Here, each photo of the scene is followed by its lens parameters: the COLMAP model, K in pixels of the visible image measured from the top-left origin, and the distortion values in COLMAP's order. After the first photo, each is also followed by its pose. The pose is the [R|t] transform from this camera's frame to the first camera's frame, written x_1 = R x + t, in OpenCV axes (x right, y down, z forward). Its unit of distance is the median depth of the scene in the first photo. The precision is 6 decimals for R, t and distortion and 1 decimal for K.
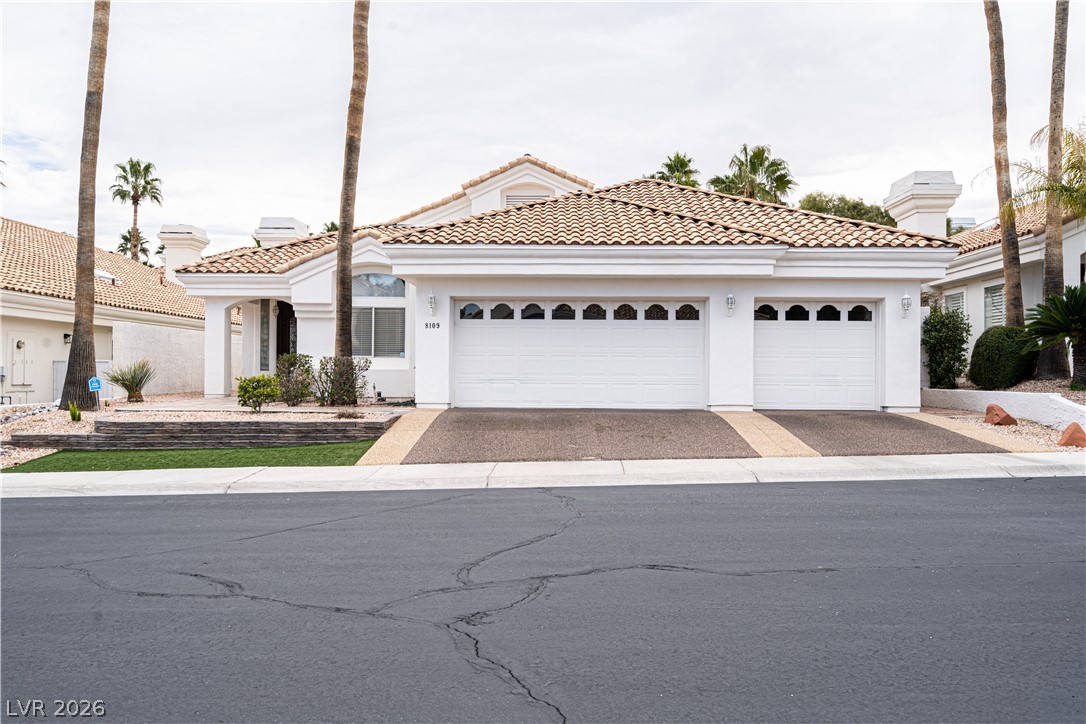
lens RADIAL K [[913.2, 0, 536.9], [0, 913.2, 358.0], [0, 0, 1]] dist [0.004567, 0.009240]
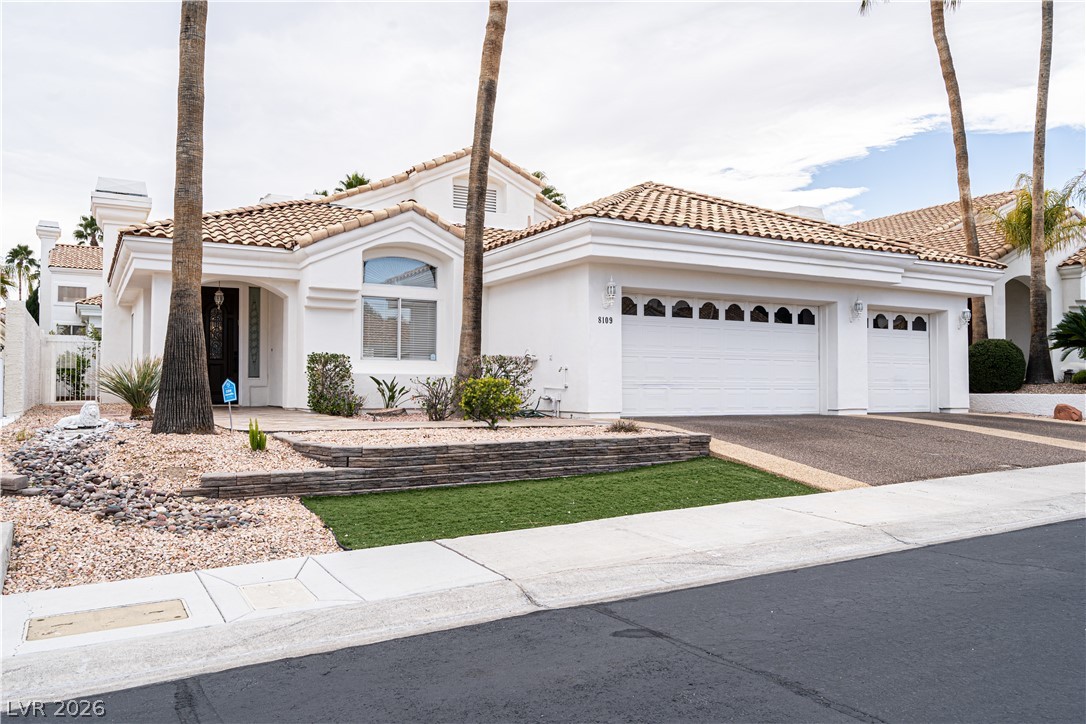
lens RADIAL K [[821.4, 0, 532.8], [0, 821.4, 366.7], [0, 0, 1]] dist [0.011767, 0.006118]
pose [[0.866101, 0.009834, 0.499773, -0.538529], [-0.005253, 0.999930, -0.010573, 0.015478], [-0.499842, 0.006532, 0.866092, 0.371632]]
